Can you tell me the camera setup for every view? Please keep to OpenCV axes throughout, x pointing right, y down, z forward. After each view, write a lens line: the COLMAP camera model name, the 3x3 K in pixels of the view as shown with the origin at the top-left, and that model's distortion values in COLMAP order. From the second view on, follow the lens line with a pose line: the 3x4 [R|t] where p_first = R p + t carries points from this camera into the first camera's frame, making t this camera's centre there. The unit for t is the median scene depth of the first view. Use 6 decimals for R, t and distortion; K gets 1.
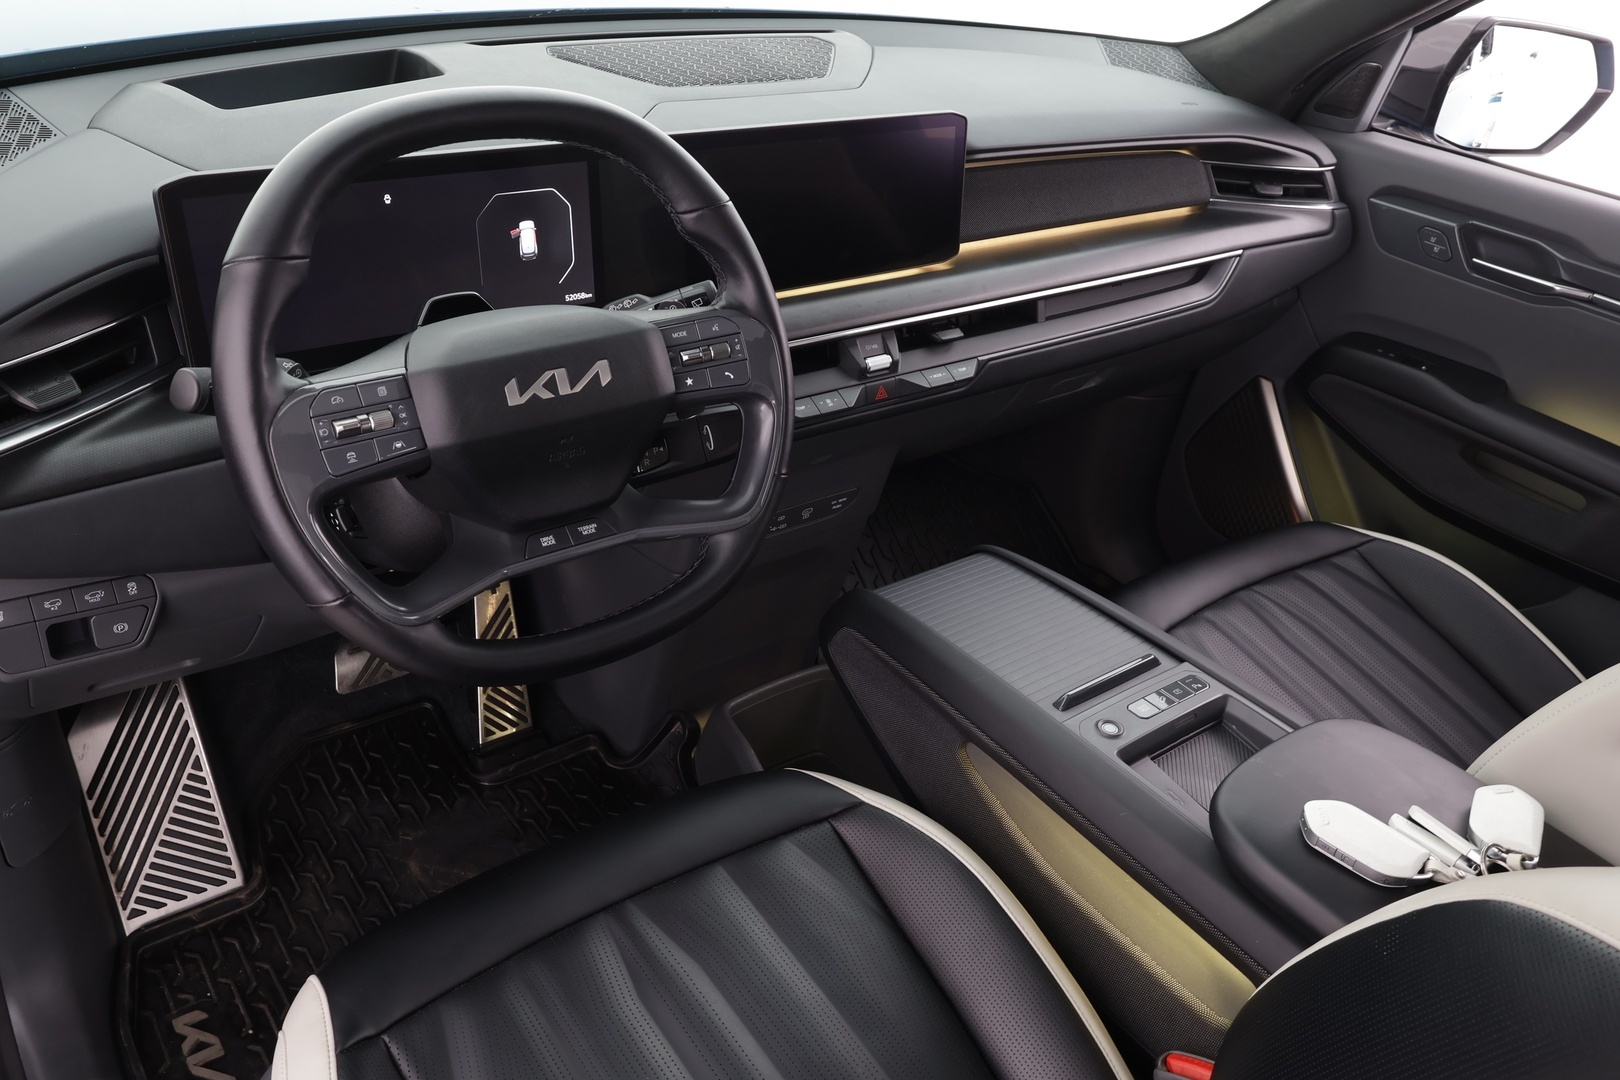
lens RADIAL K [[1307.7, 0, 830.4], [0, 1307.7, 540.0], [0, 0, 1]] dist [0.000657, 0.004990]
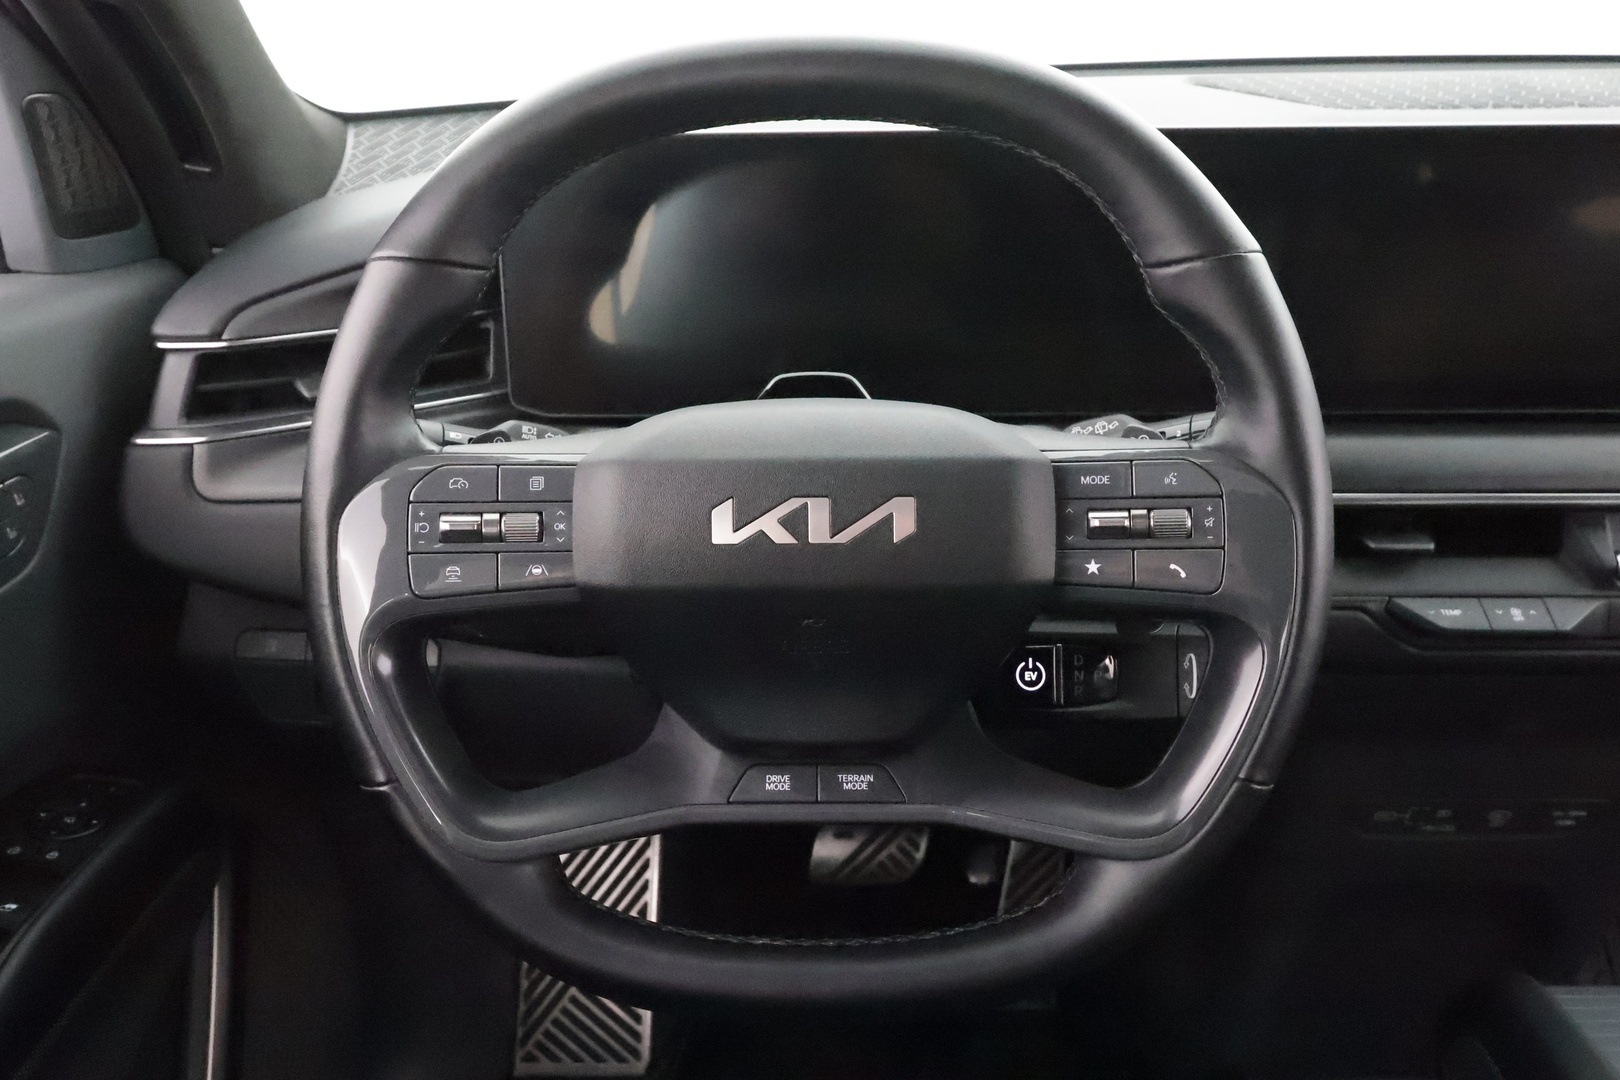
lens RADIAL K [[1307.7, 0, 830.4], [0, 1307.7, 540.0], [0, 0, 1]] dist [0.000657, 0.004990]
pose [[0.768779, 0.167890, -0.617084, 0.138878], [-0.246800, 0.968063, -0.044089, -0.080749], [0.589974, 0.186191, 0.785661, 0.506442]]
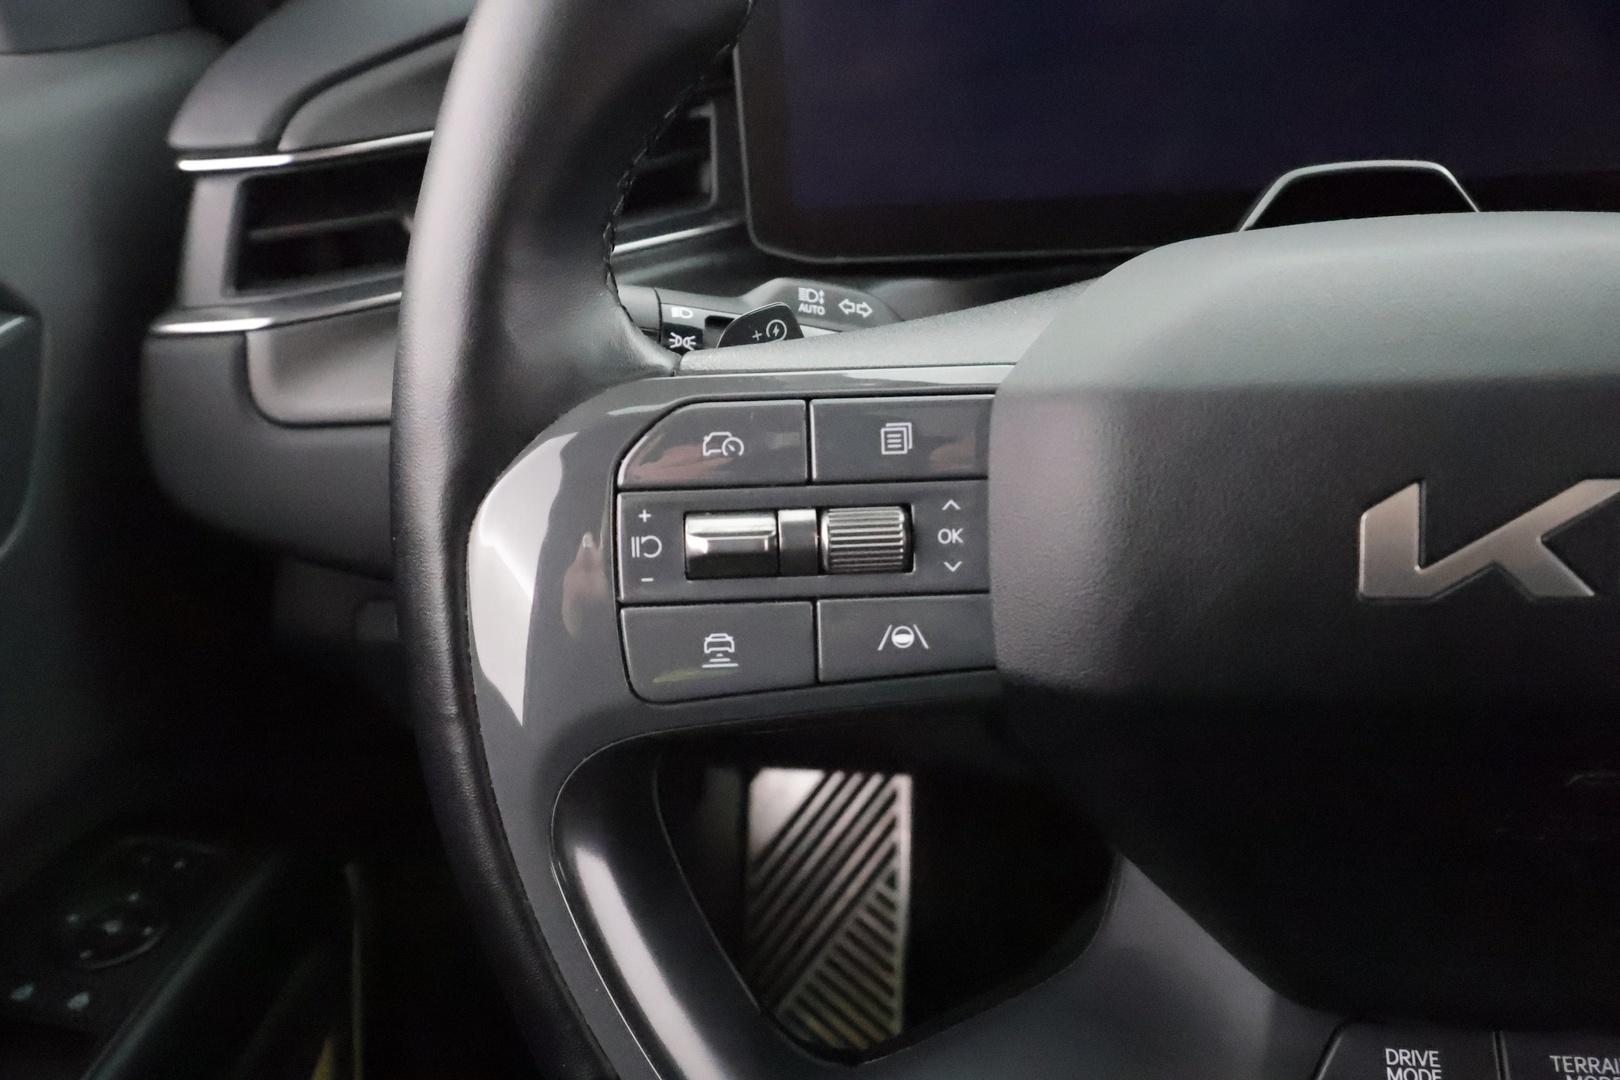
lens RADIAL K [[1282.8, 0, 810.0], [0, 1282.8, 540.0], [0, 0, 1]] dist [0.005959, 0.001135]
pose [[0.685014, 0.247911, -0.685052, -0.140328], [-0.227480, 0.966091, 0.122148, -0.104401], [0.692105, 0.072163, 0.718181, 0.679860]]
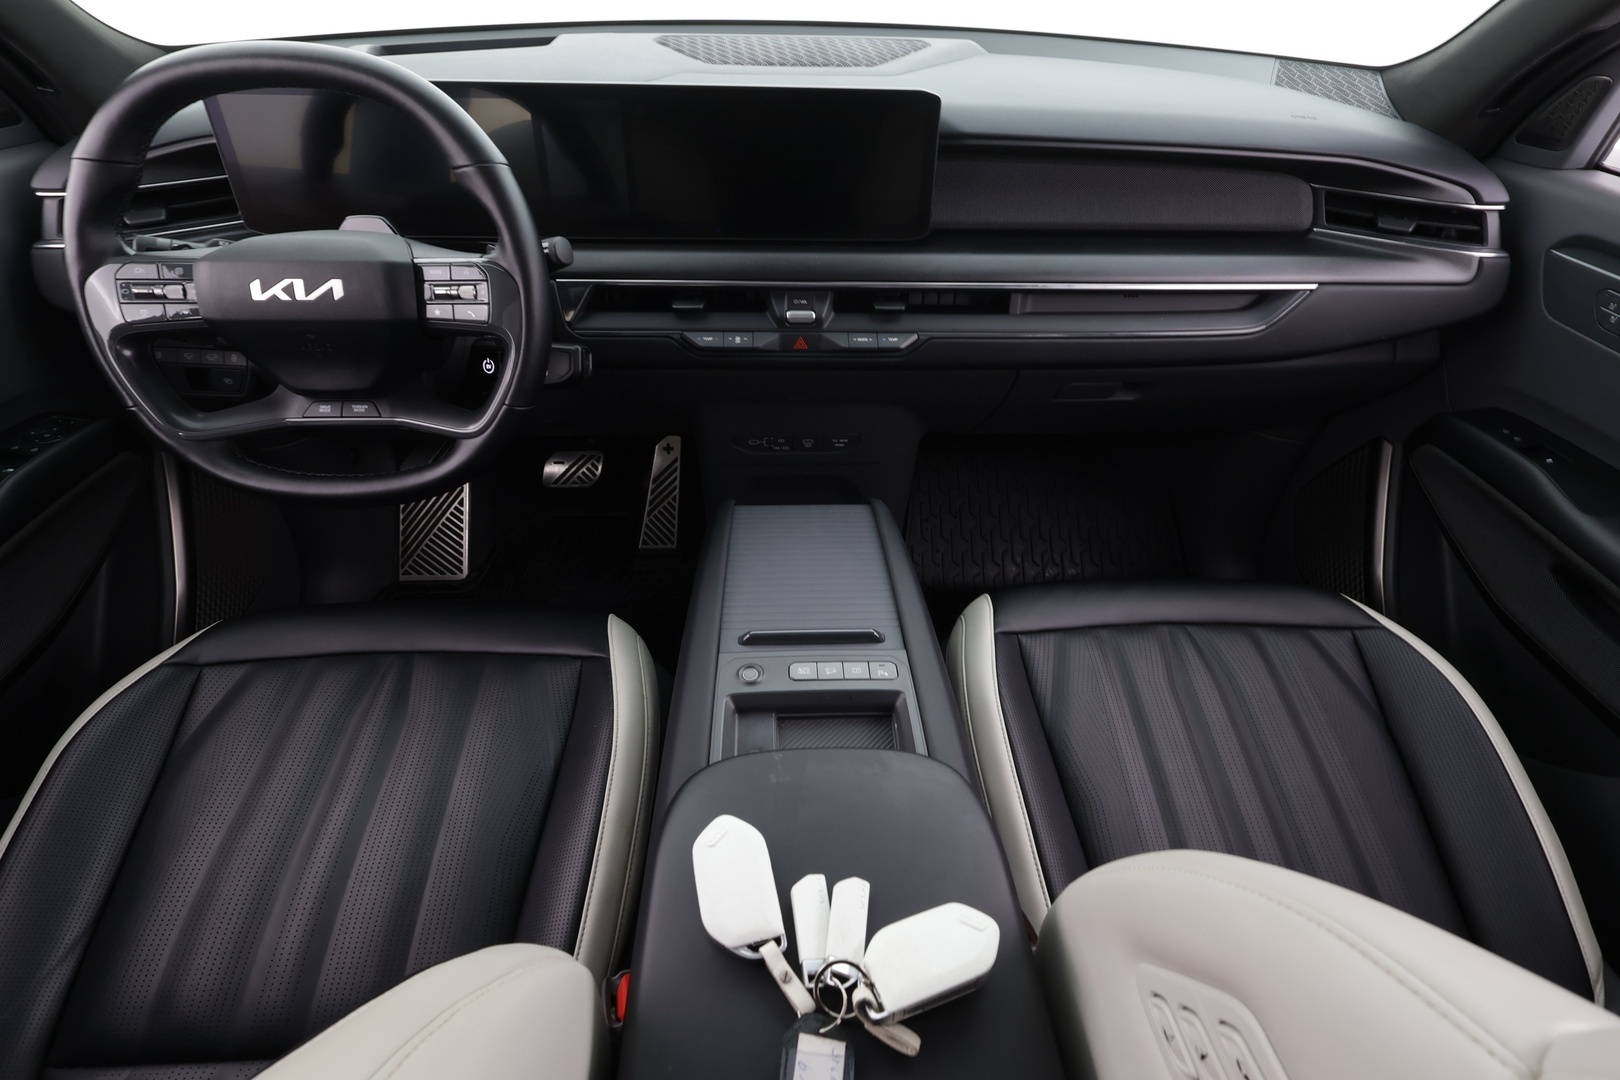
lens RADIAL K [[832.8, 0, 846.3], [0, 832.8, 548.0], [0, 0, 1]] dist [0.006754, 0.001106]
pose [[0.798193, 0.323324, -0.508281, 0.670179], [-0.249231, 0.945403, 0.209995, -0.171158], [0.548427, -0.040938, 0.835196, 0.539718]]
